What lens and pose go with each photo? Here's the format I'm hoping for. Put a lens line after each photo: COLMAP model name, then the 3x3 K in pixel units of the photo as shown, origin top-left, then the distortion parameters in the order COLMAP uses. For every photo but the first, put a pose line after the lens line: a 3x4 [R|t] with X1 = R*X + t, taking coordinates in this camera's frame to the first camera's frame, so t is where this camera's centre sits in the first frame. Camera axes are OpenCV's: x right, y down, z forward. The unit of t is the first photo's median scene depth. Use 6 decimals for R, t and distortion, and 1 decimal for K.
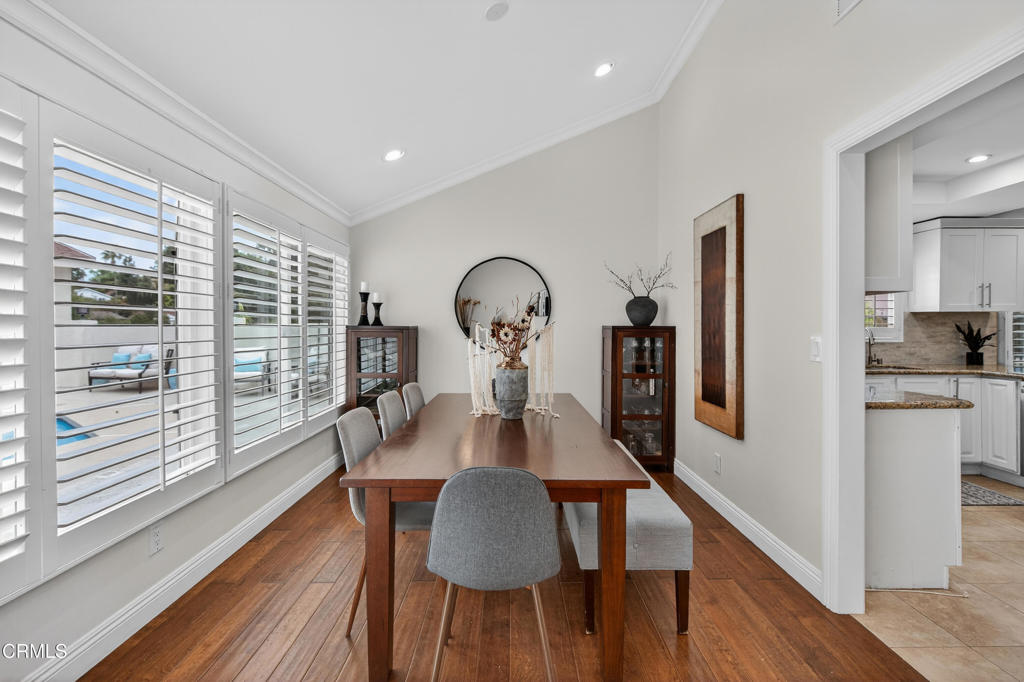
lens RADIAL K [[456.8, 0, 514.8], [0, 456.8, 331.2], [0, 0, 1]] dist [-0.001537, -0.000895]
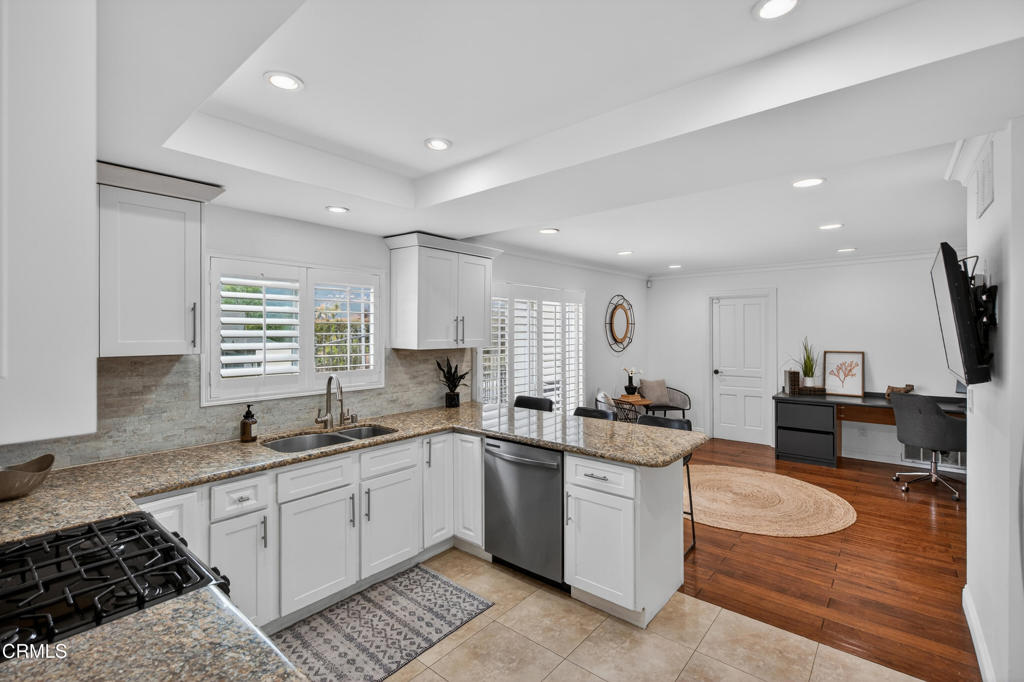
lens RADIAL K [[456.8, 0, 506.4], [0, 456.8, 330.3], [0, 0, 1]] dist [-0.001537, -0.000895]
pose [[0.658444, 0.000658, 0.752629, 0.418149], [0.001398, 0.999997, -0.002098, -0.073319], [-0.752628, 0.002434, 0.658441, 0.344034]]
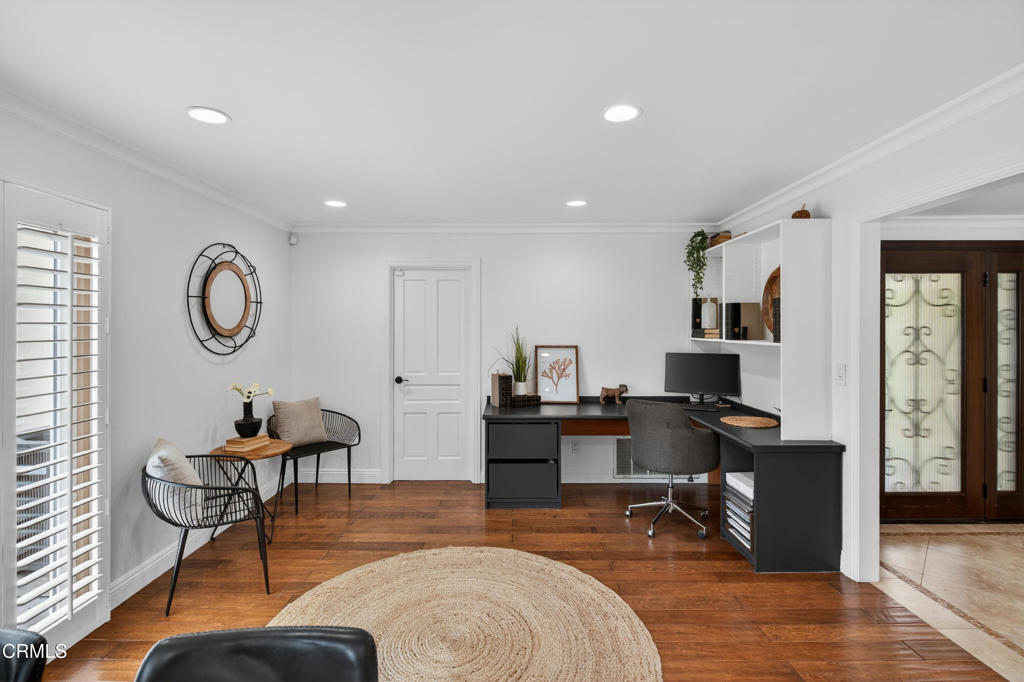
lens RADIAL K [[456.8, 0, 519.9], [0, 456.8, 331.1], [0, 0, 1]] dist [-0.001537, -0.000895]
pose [[-0.004549, -0.006196, 0.999970, 1.034225], [-0.005500, 0.999966, 0.006171, -0.051881], [-0.999975, -0.005472, -0.004583, 0.564804]]
